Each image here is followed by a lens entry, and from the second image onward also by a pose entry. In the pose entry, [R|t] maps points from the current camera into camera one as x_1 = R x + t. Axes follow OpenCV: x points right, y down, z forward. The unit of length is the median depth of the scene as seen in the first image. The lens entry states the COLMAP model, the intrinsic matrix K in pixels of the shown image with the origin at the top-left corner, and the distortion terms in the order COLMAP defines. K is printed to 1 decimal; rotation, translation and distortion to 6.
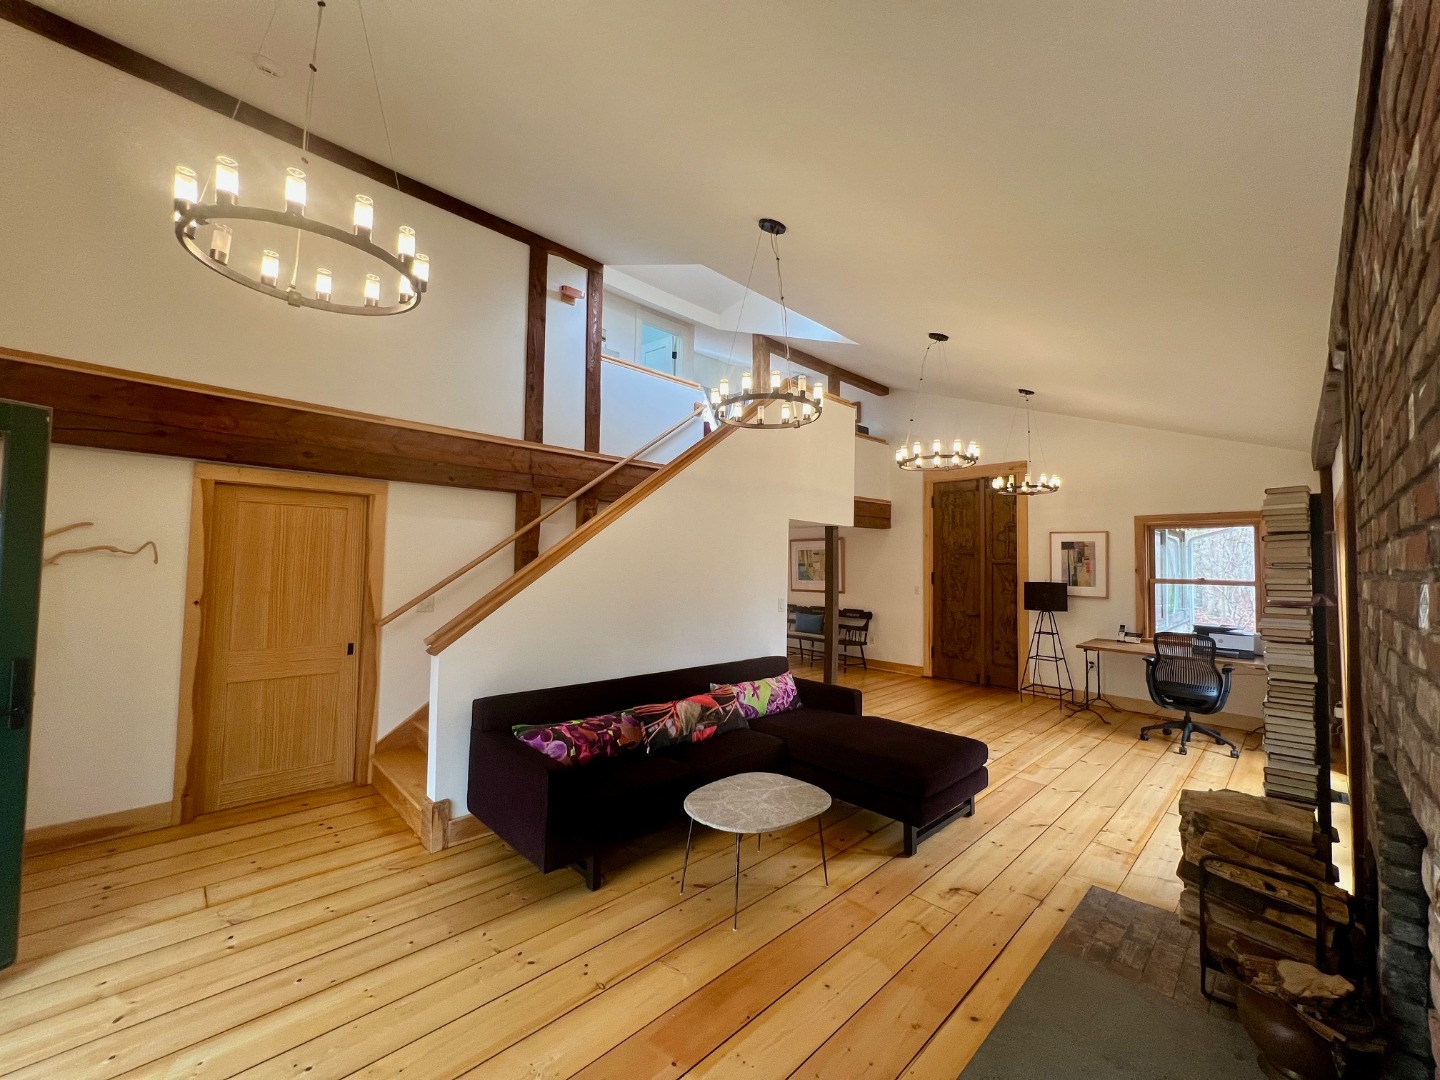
lens RADIAL K [[573.5, 0, 716.6], [0, 573.5, 539.4], [0, 0, 1]] dist [-0.002270, -0.000397]
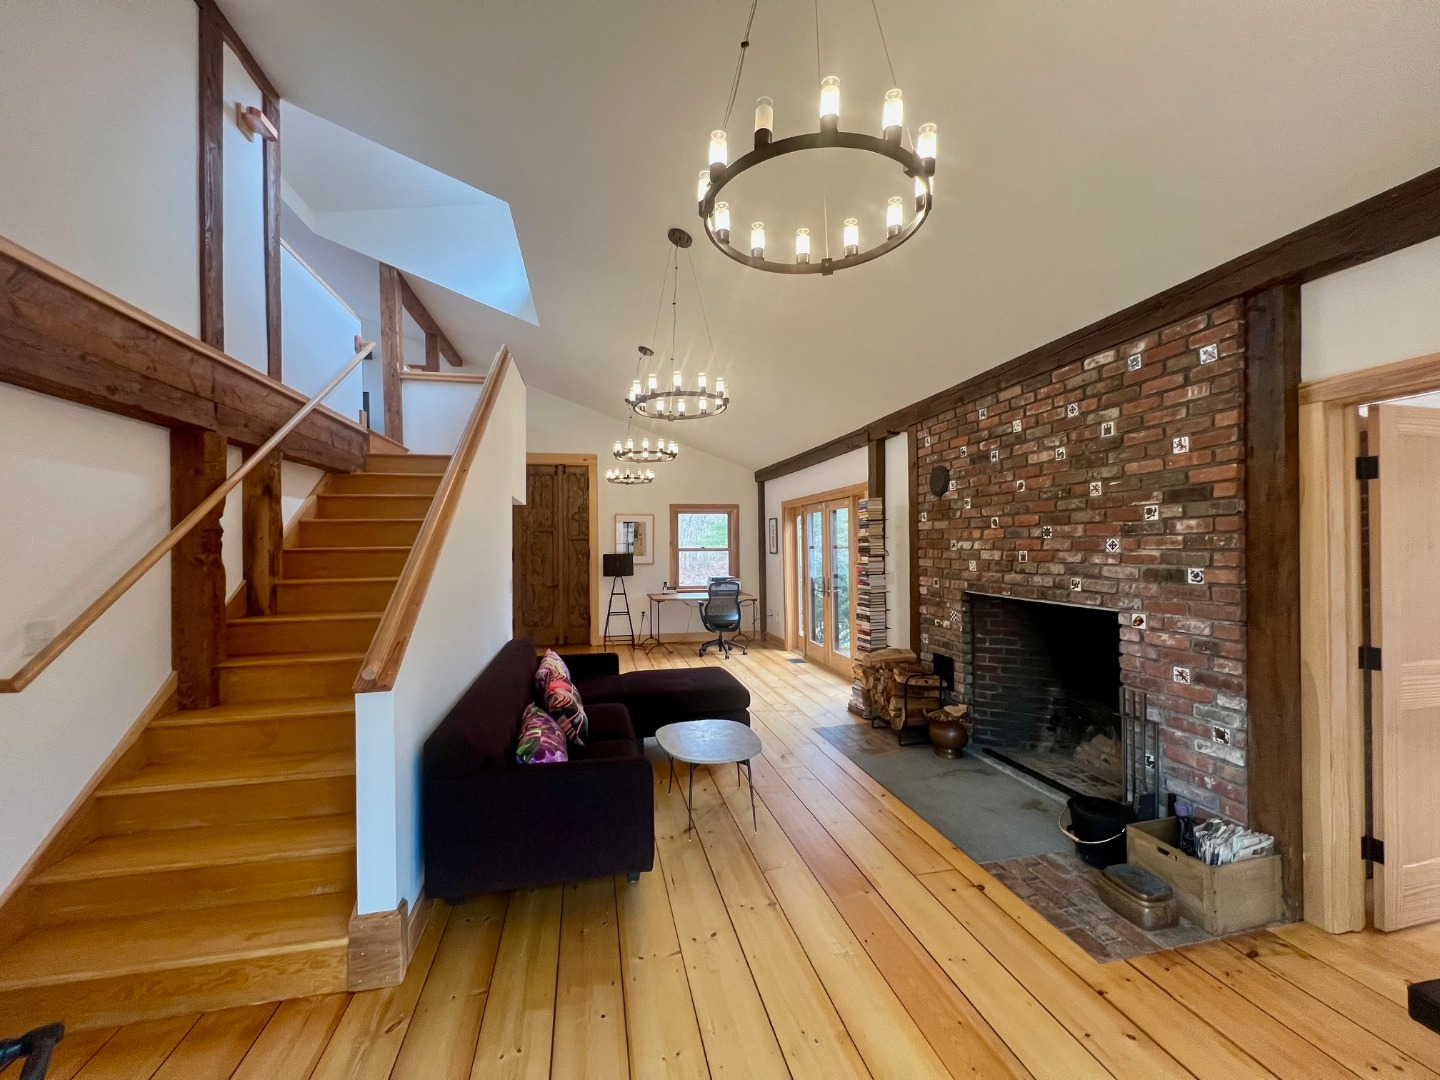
lens RADIAL K [[573.5, 0, 714.9], [0, 573.5, 539.3], [0, 0, 1]] dist [-0.002270, -0.000397]
pose [[0.525301, -0.014877, 0.850786, -0.509974], [-0.018631, 0.999406, 0.028980, 0.003490], [-0.850712, -0.031074, 0.524712, 0.209779]]
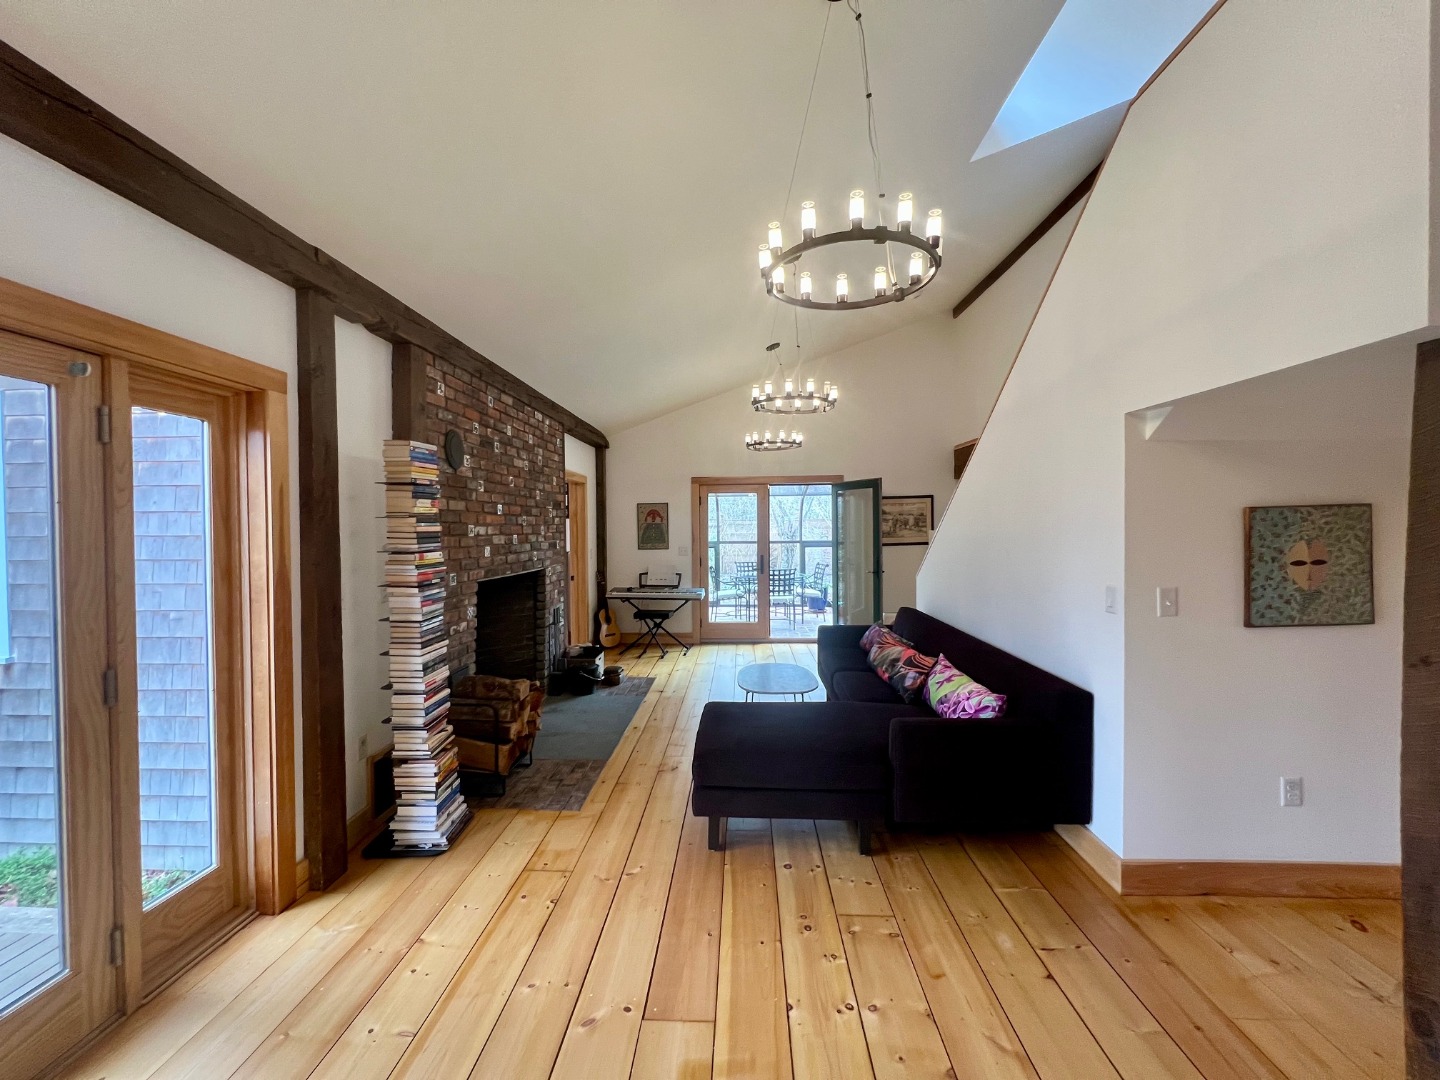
lens RADIAL K [[573.5, 0, 715.9], [0, 573.5, 538.6], [0, 0, 1]] dist [-0.002270, -0.000397]
pose [[-0.730670, 0.000565, -0.682730, 0.674370], [0.025274, 0.999337, -0.026221, 0.067999], [0.682262, -0.036414, -0.730200, 1.109579]]
